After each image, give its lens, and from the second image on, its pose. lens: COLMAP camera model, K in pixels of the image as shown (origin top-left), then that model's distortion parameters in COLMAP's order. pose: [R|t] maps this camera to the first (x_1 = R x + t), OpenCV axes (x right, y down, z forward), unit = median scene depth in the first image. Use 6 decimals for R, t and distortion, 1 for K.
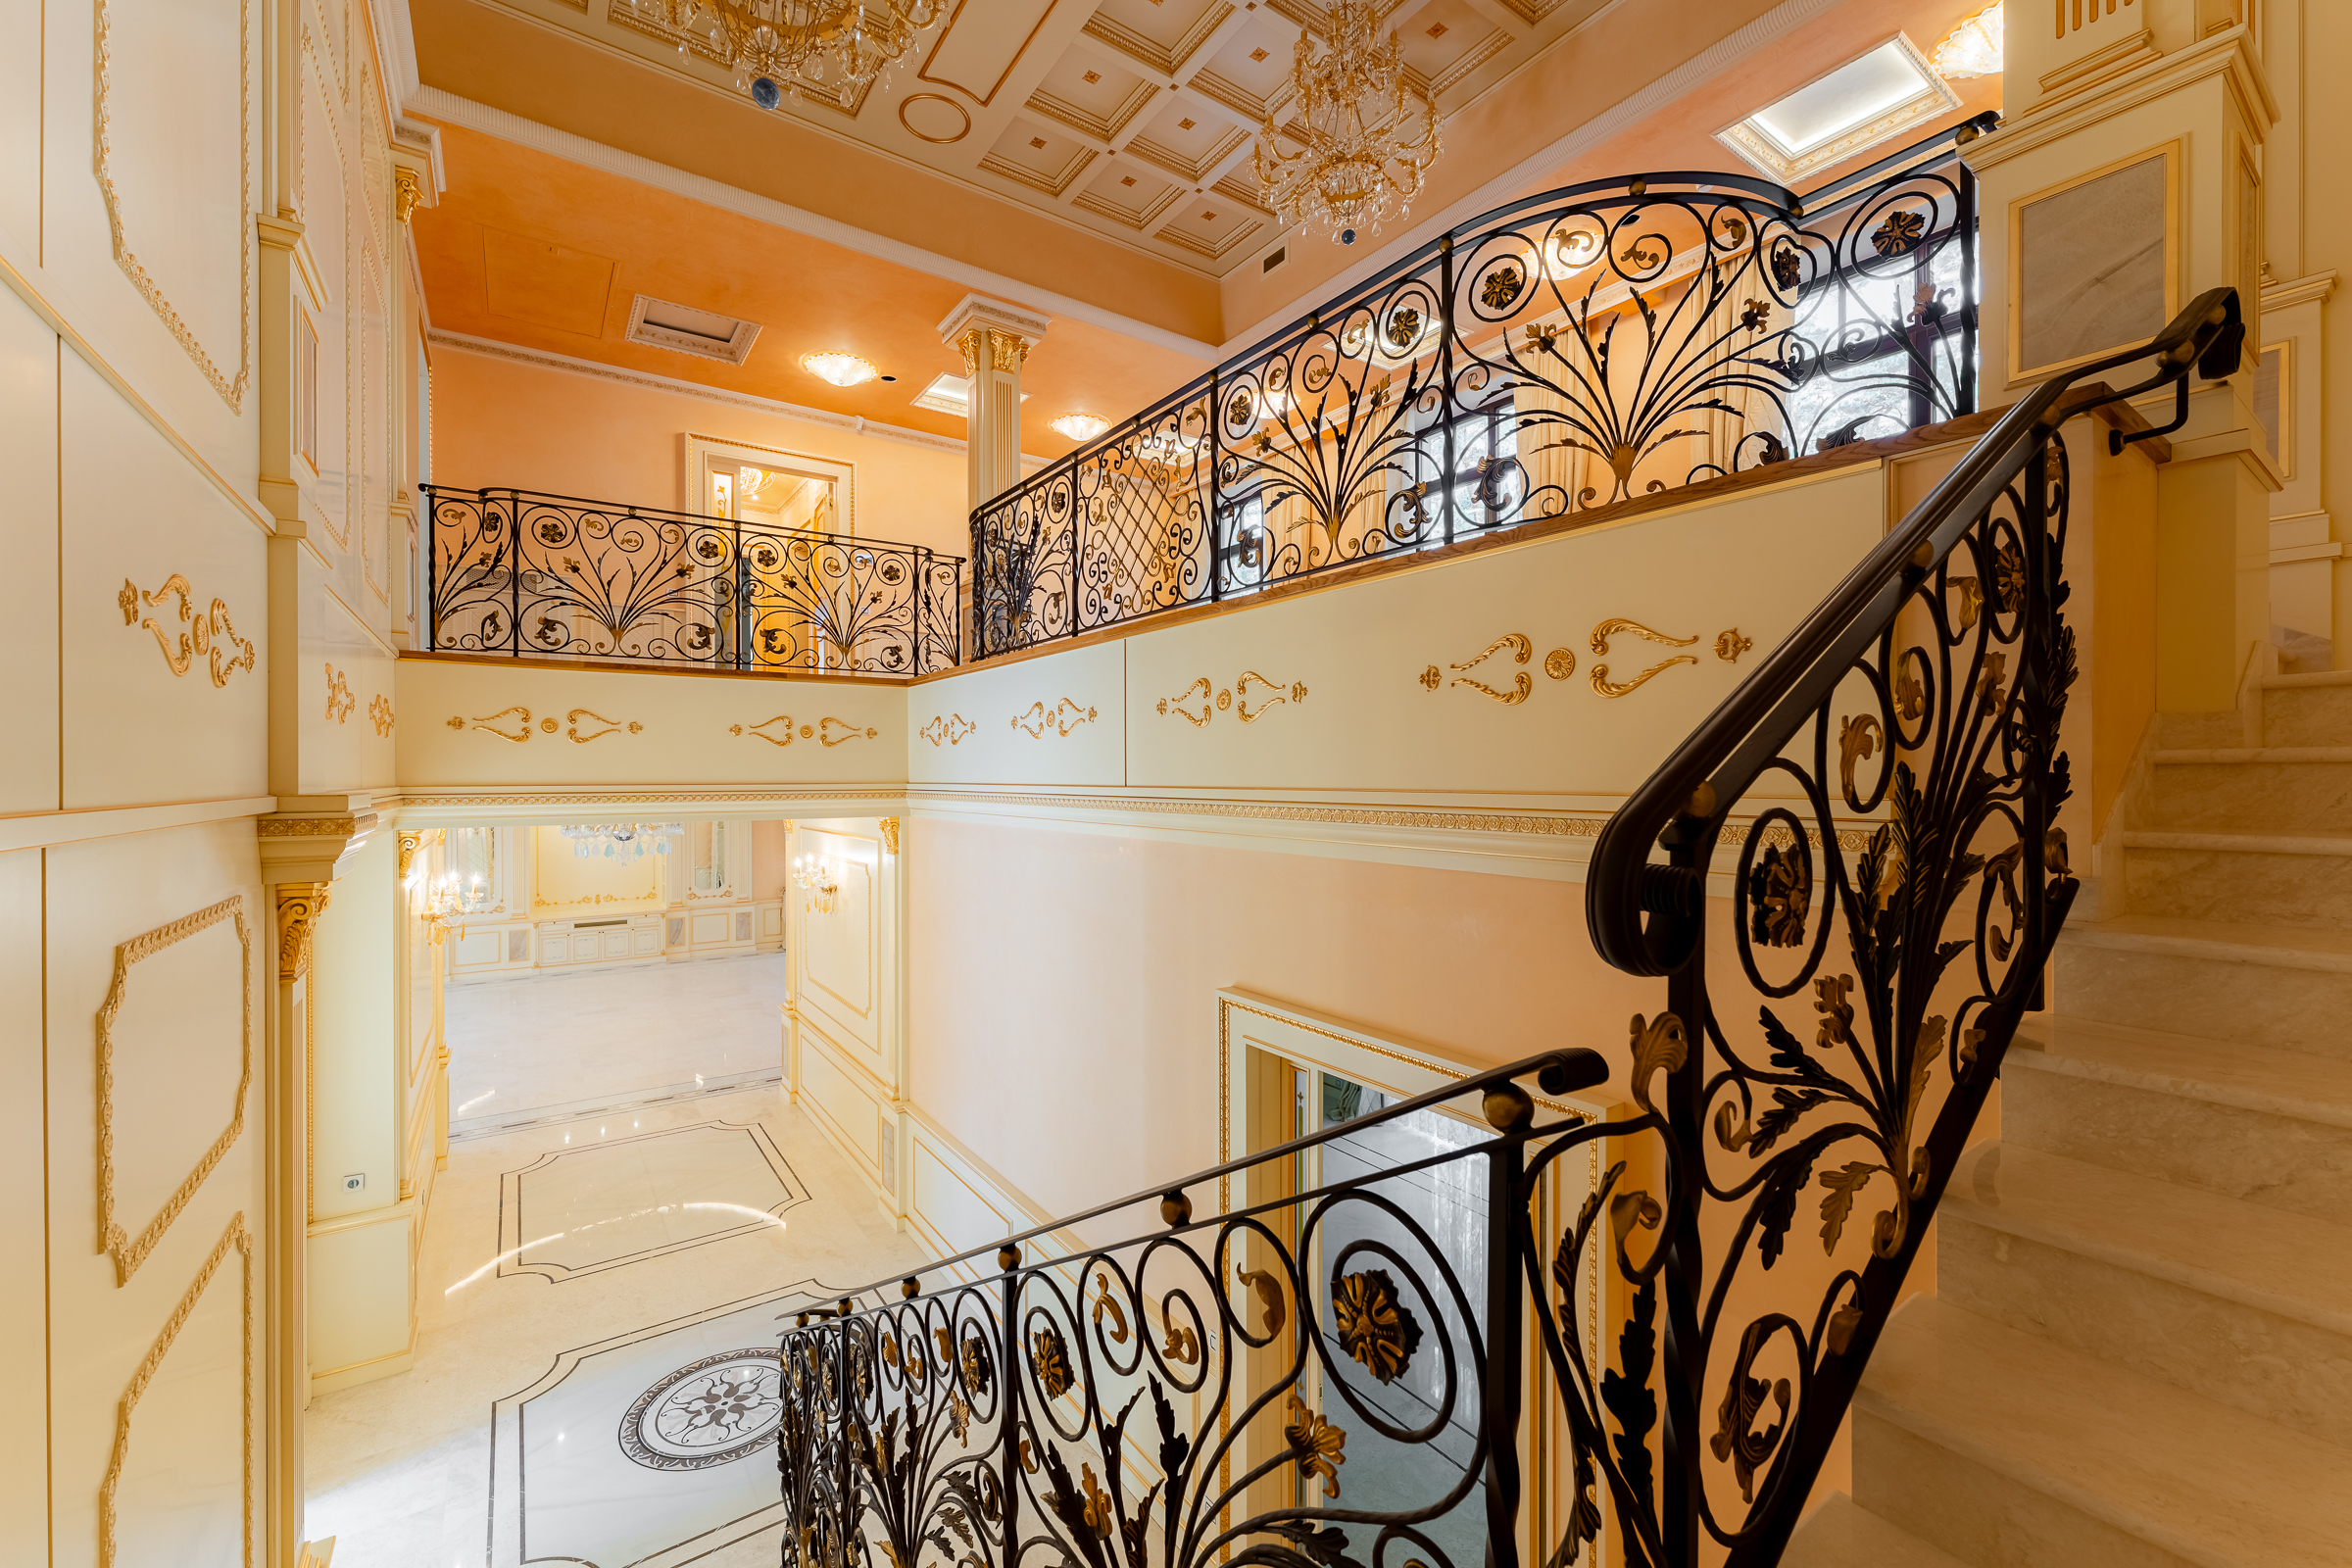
lens RADIAL K [[936.6, 0, 1174.5], [0, 936.6, 777.5], [0, 0, 1]] dist [0.004032, 0.000371]
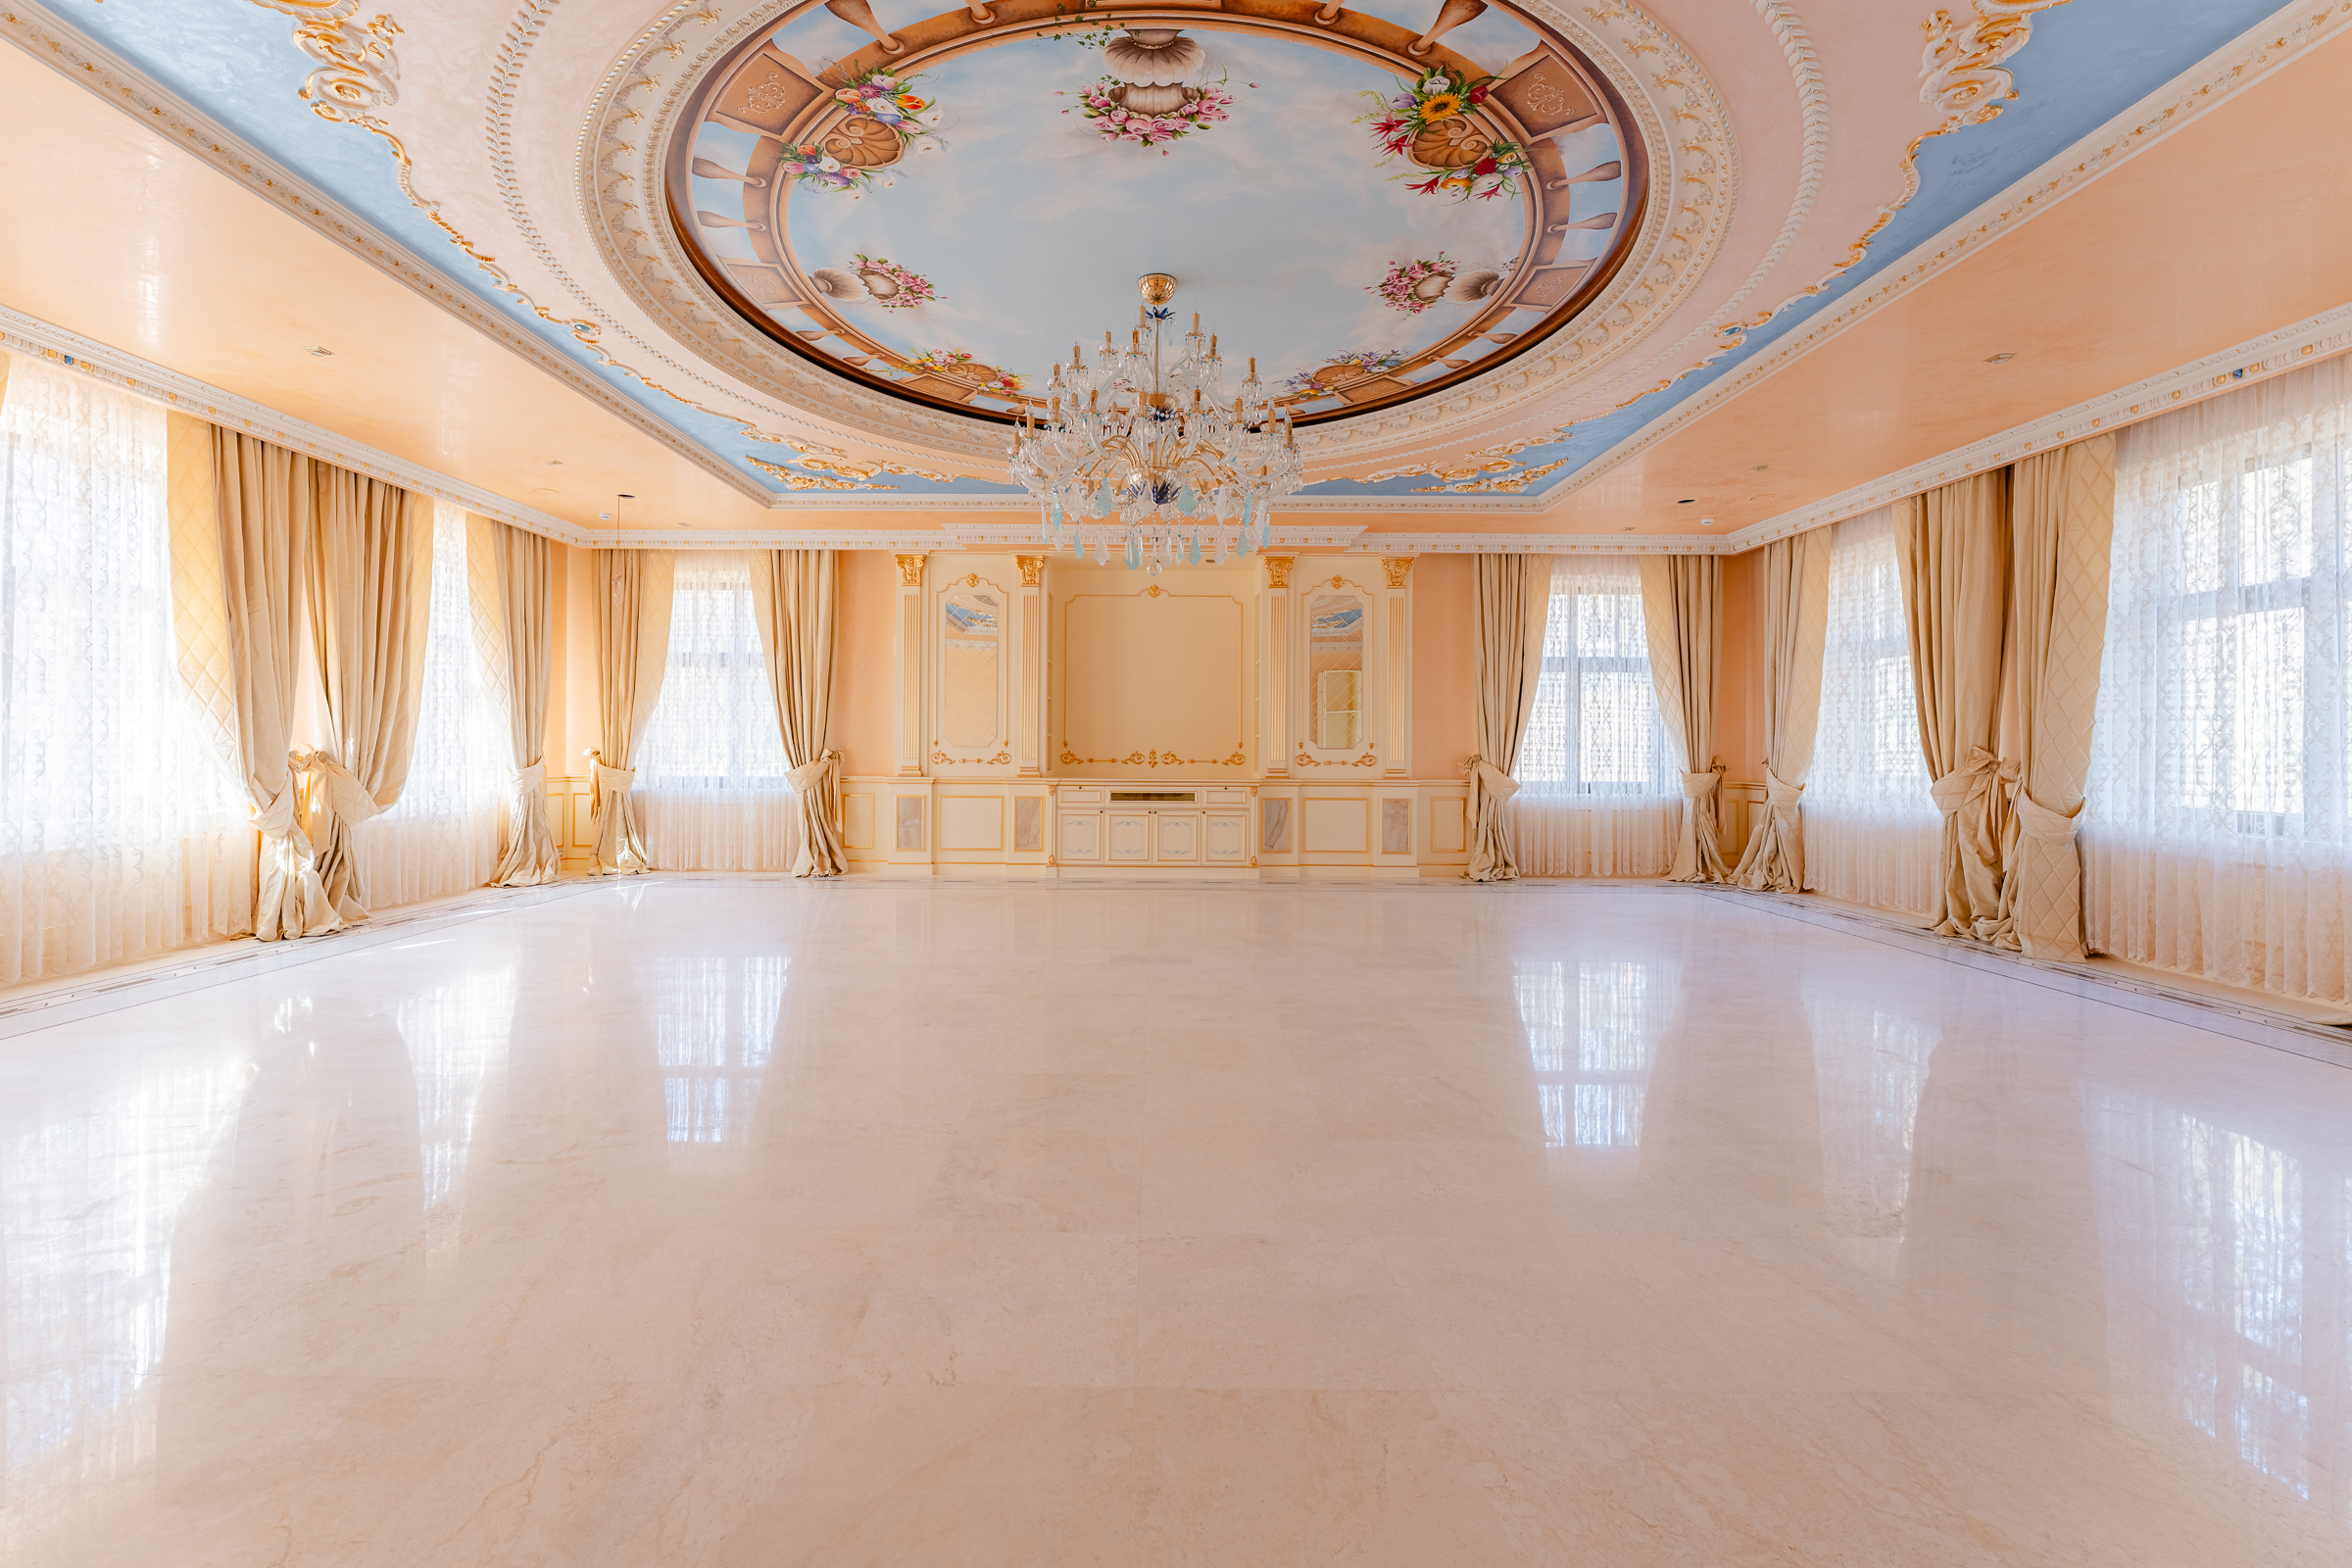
lens RADIAL K [[936.6, 0, 1159.2], [0, 936.6, 762.3], [0, 0, 1]] dist [0.004032, 0.000371]
pose [[0.828434, 0.013717, -0.559919, -0.935067], [-0.008573, 0.999894, 0.011810, 0.393383], [0.560021, -0.004983, 0.828463, 1.689750]]
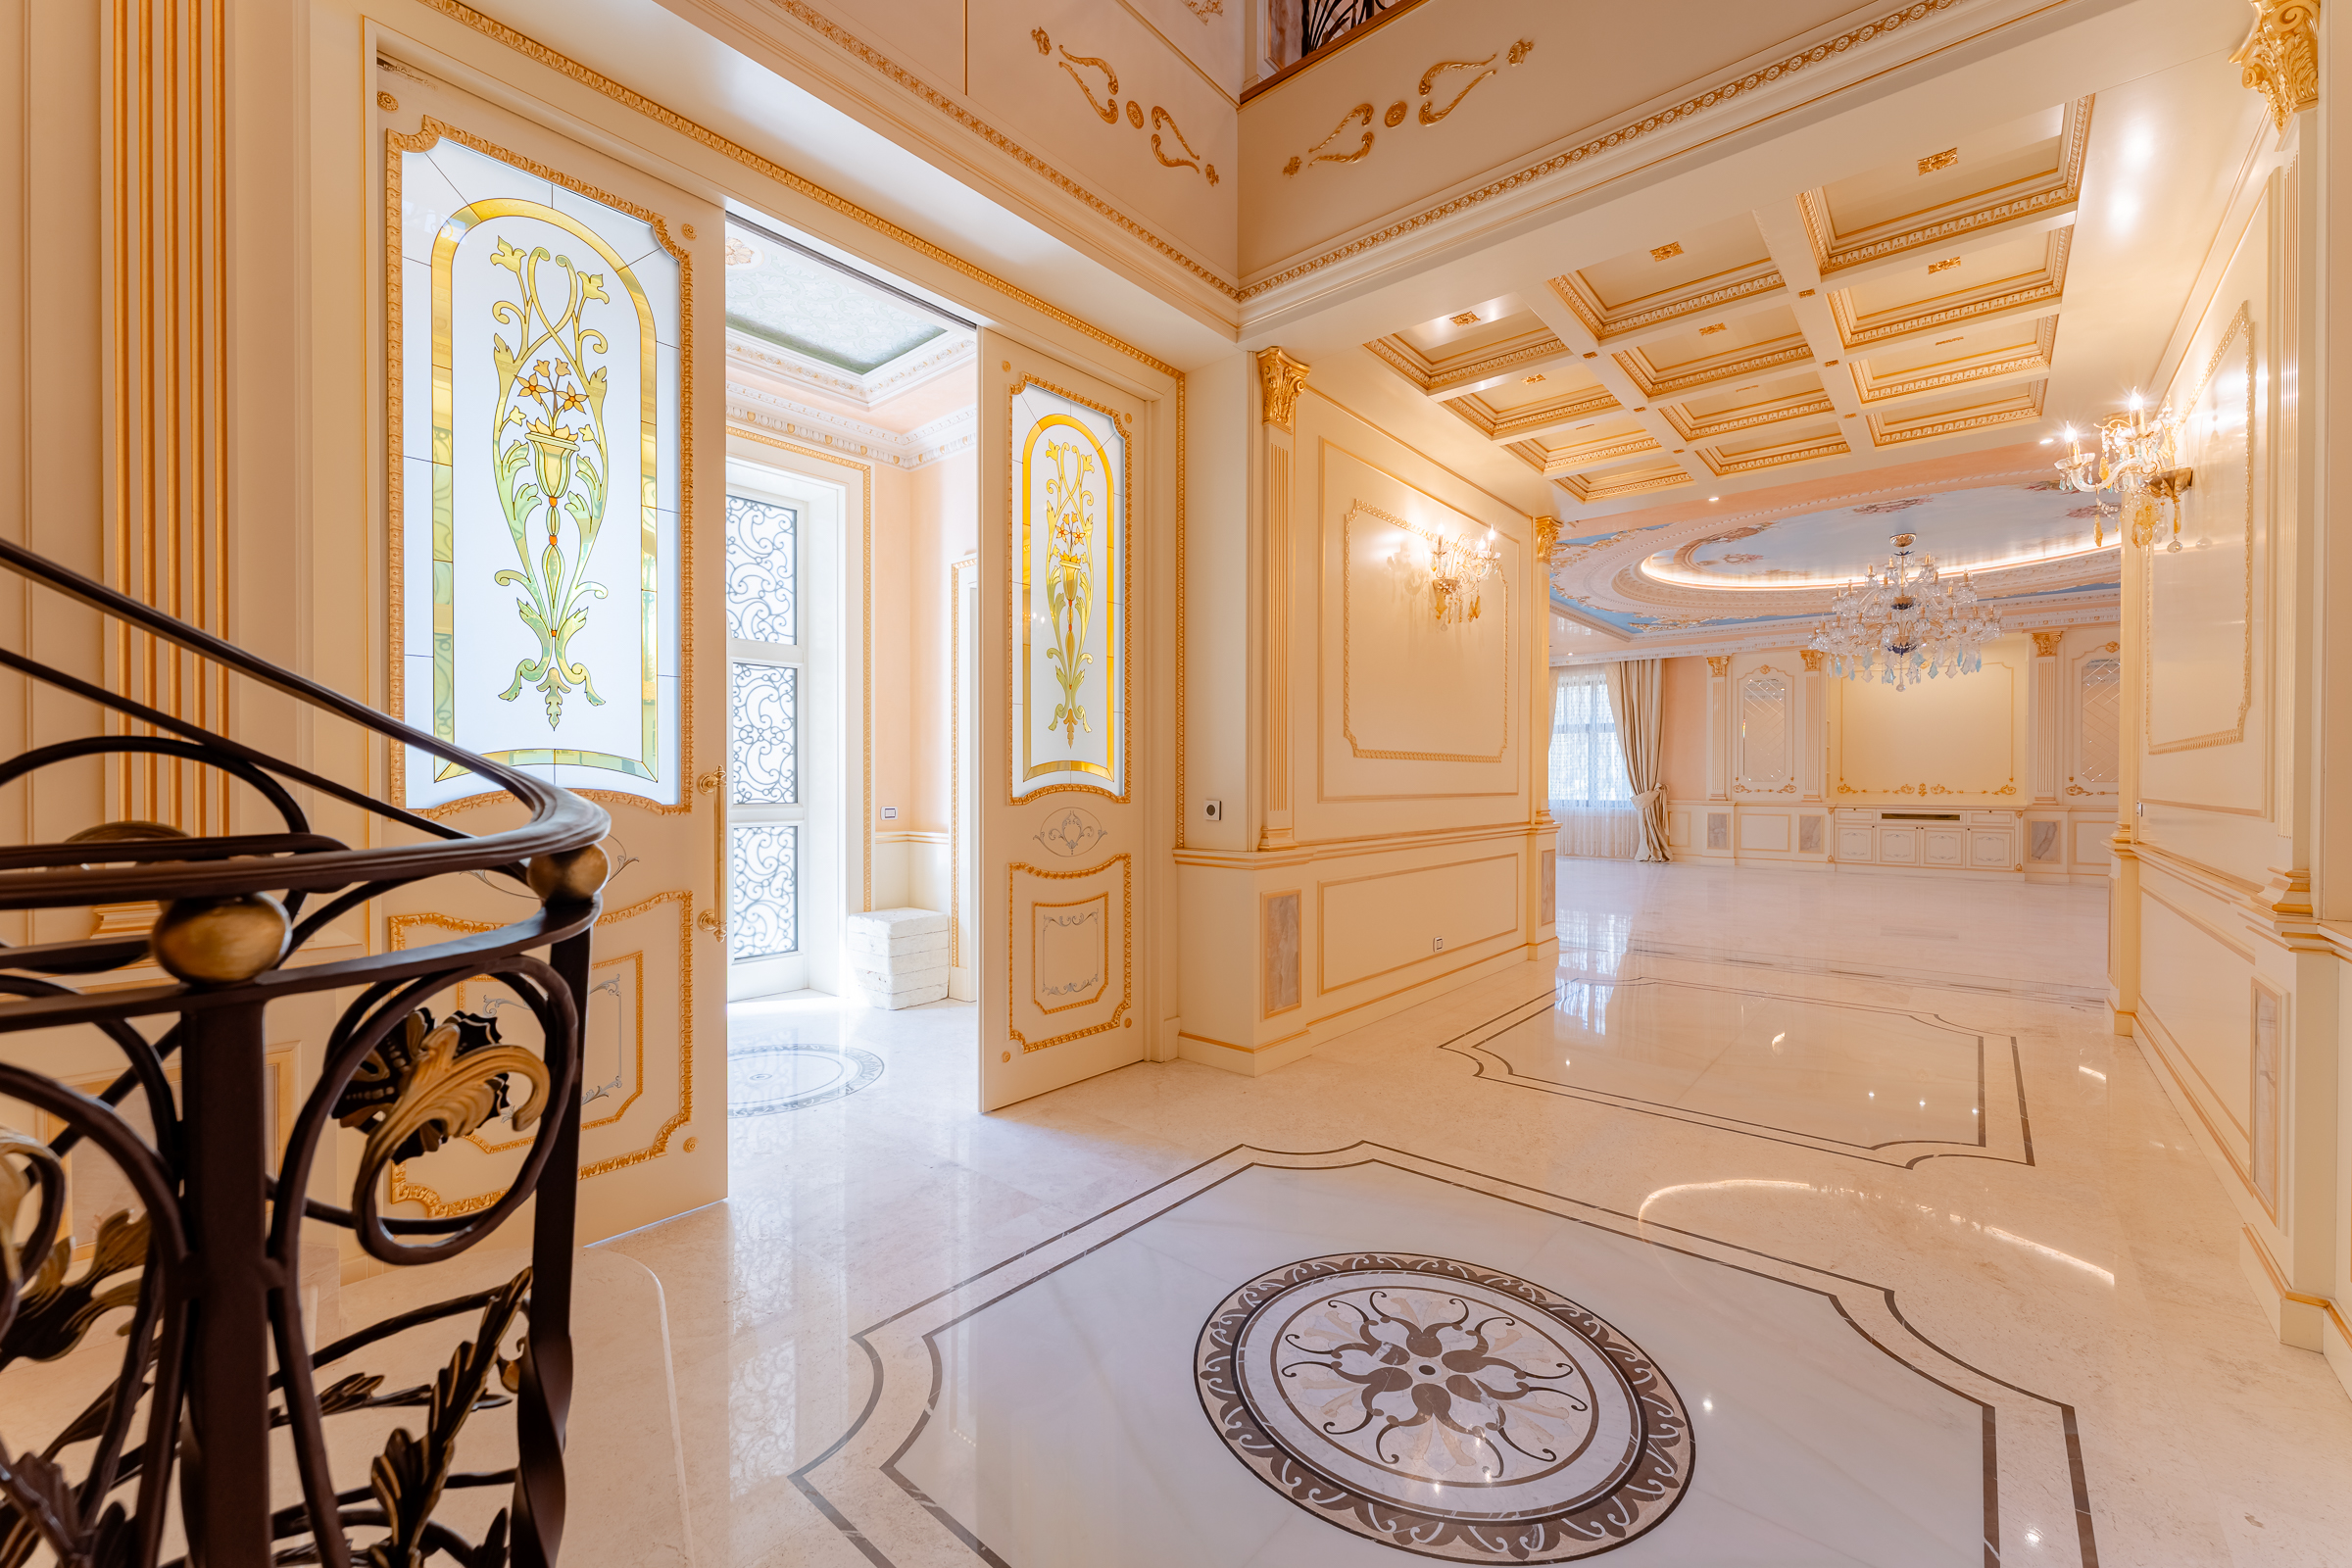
lens RADIAL K [[936.6, 0, 1164.7], [0, 936.6, 784.1], [0, 0, 1]] dist [0.004032, 0.000371]
pose [[0.246881, 0.008342, -0.969010, -0.115343], [-0.000515, 0.999964, 0.008477, 0.375349], [0.969046, -0.001594, 0.246876, 0.714997]]
